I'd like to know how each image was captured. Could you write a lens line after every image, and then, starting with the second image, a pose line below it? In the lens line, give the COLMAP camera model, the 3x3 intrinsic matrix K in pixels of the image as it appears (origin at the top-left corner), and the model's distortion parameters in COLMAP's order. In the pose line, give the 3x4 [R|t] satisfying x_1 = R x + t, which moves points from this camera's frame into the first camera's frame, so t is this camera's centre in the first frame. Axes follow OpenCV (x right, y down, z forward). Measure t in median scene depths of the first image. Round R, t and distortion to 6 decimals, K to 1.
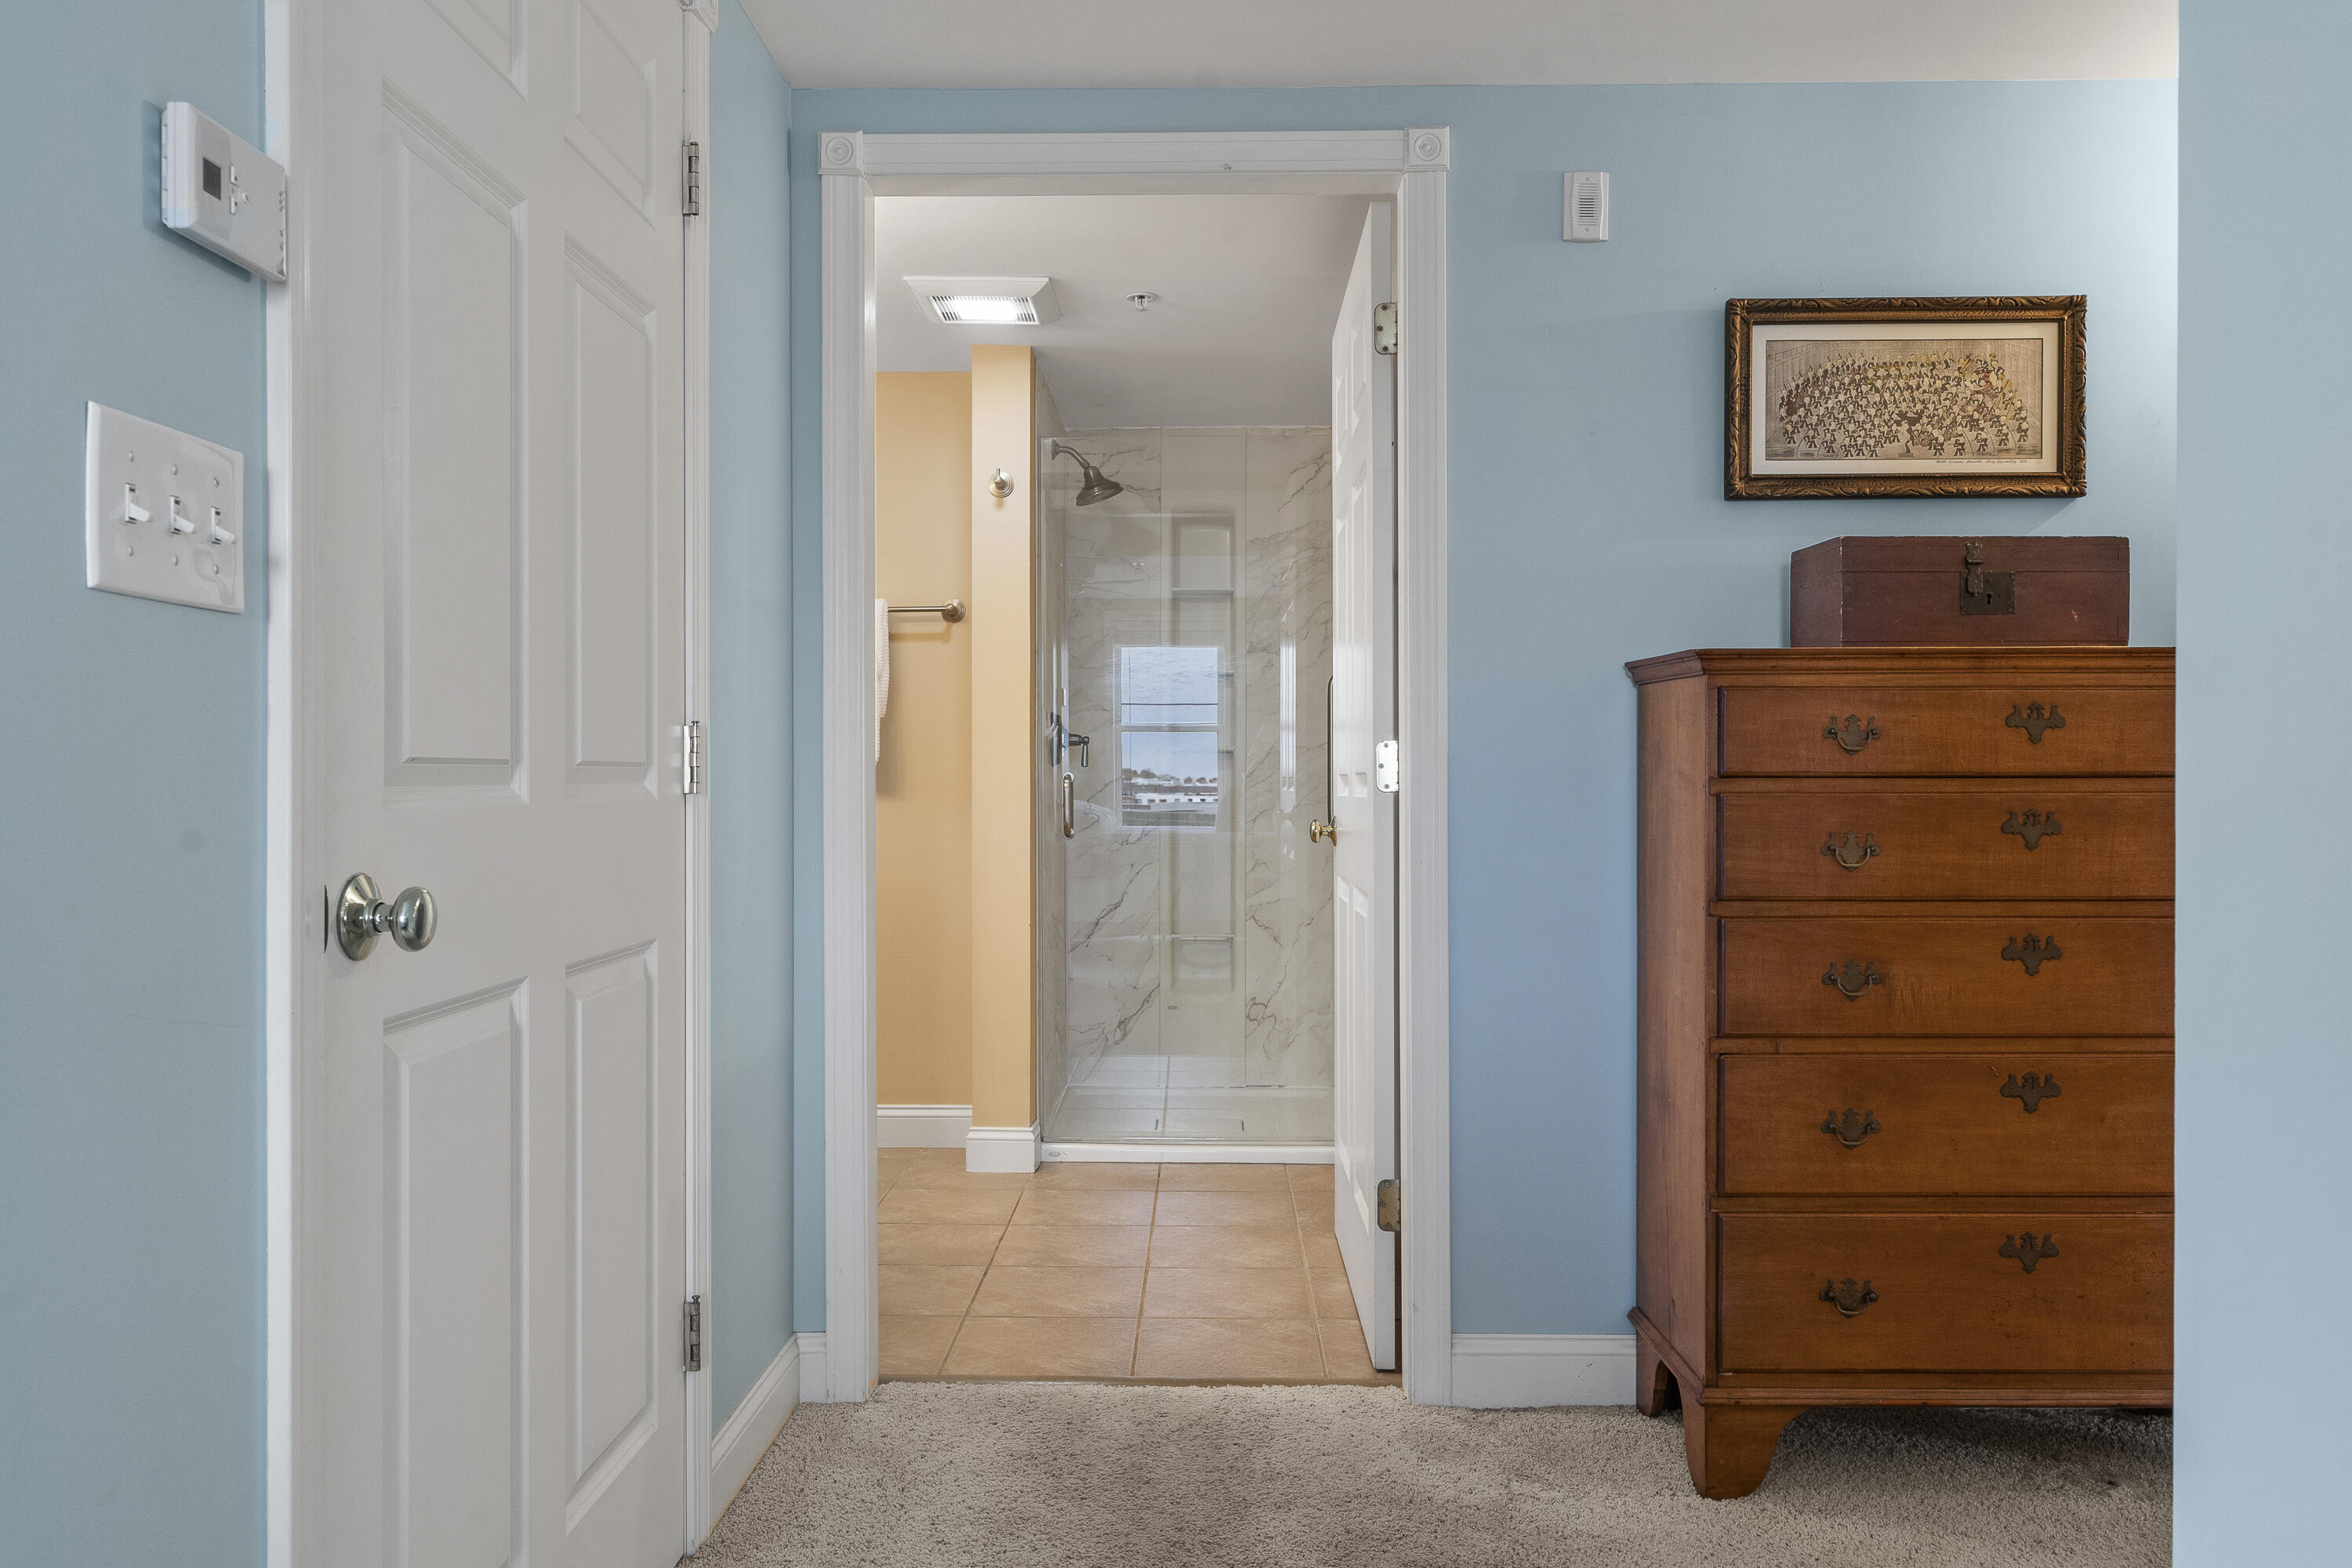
lens RADIAL K [[1753.8, 0, 1171.2], [0, 1753.8, 776.3], [0, 0, 1]] dist [0.004933, 0.005971]
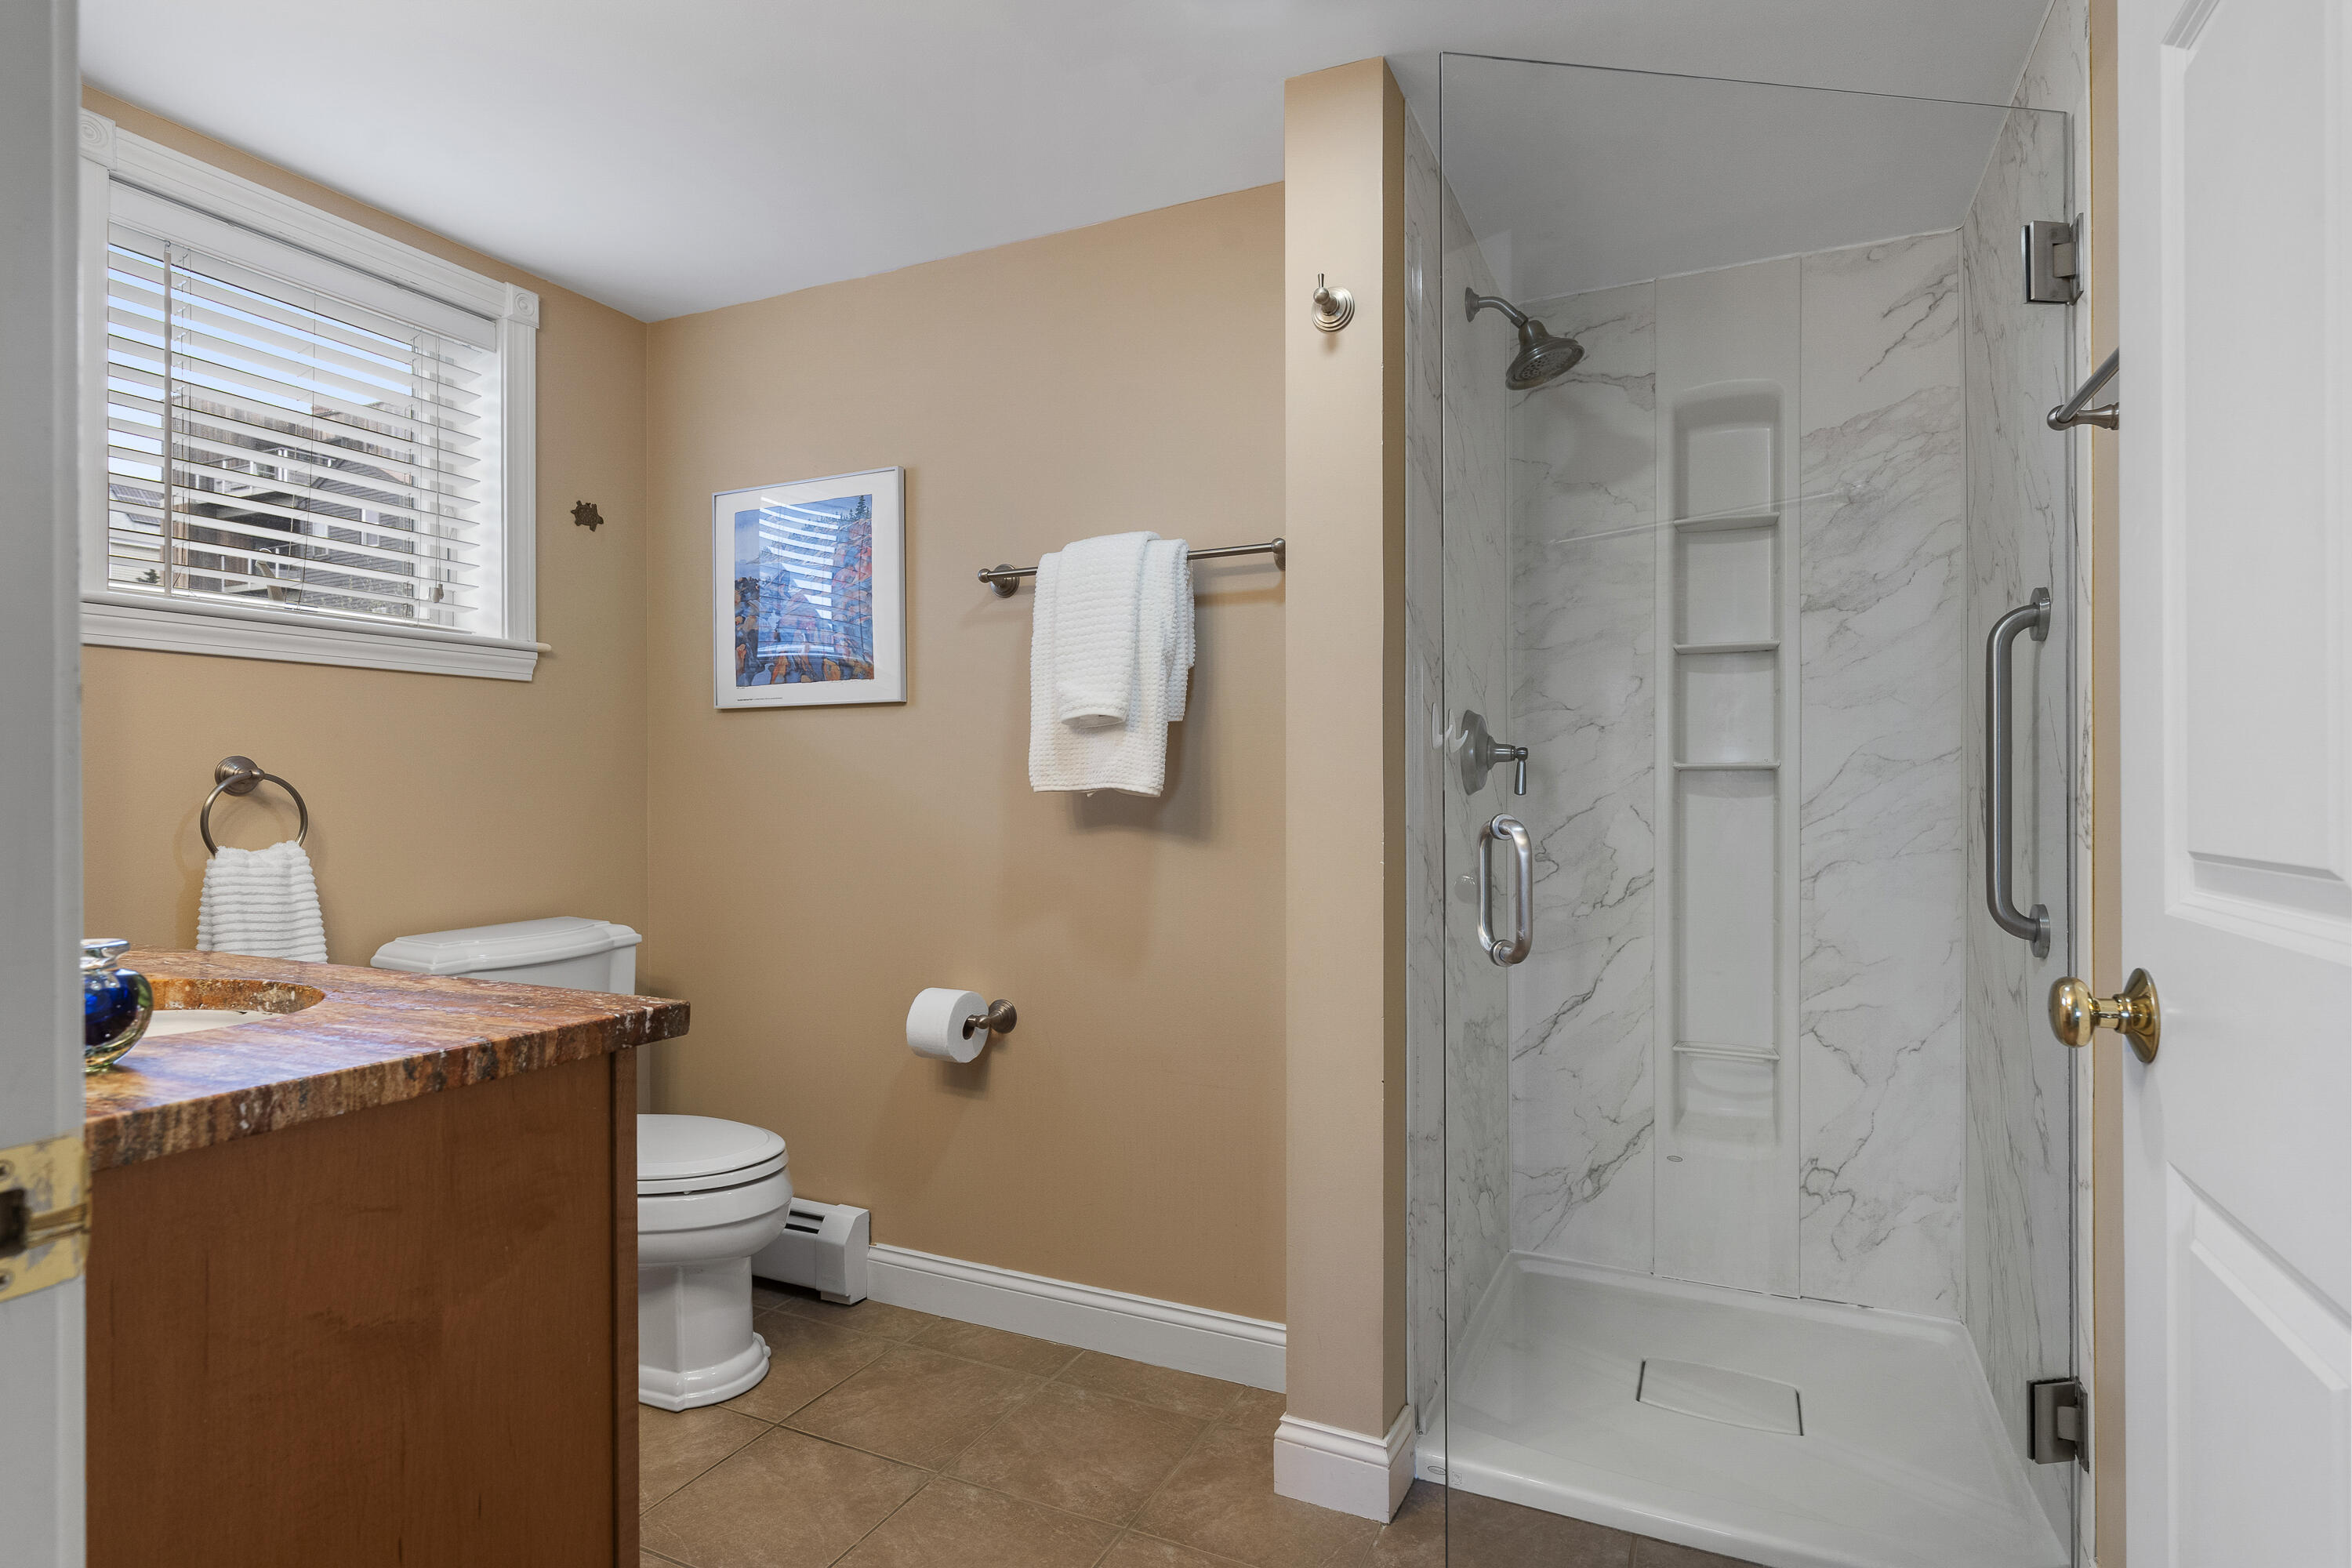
lens RADIAL K [[1196.8, 0, 1181.5], [0, 1196.8, 789.9], [0, 0, 1]] dist [0.002732, 0.001066]
pose [[0.912718, -0.000062, -0.408591, 0.015426], [0.001001, 0.999997, 0.002085, -0.007419], [0.408590, -0.002312, 0.912715, 0.514903]]
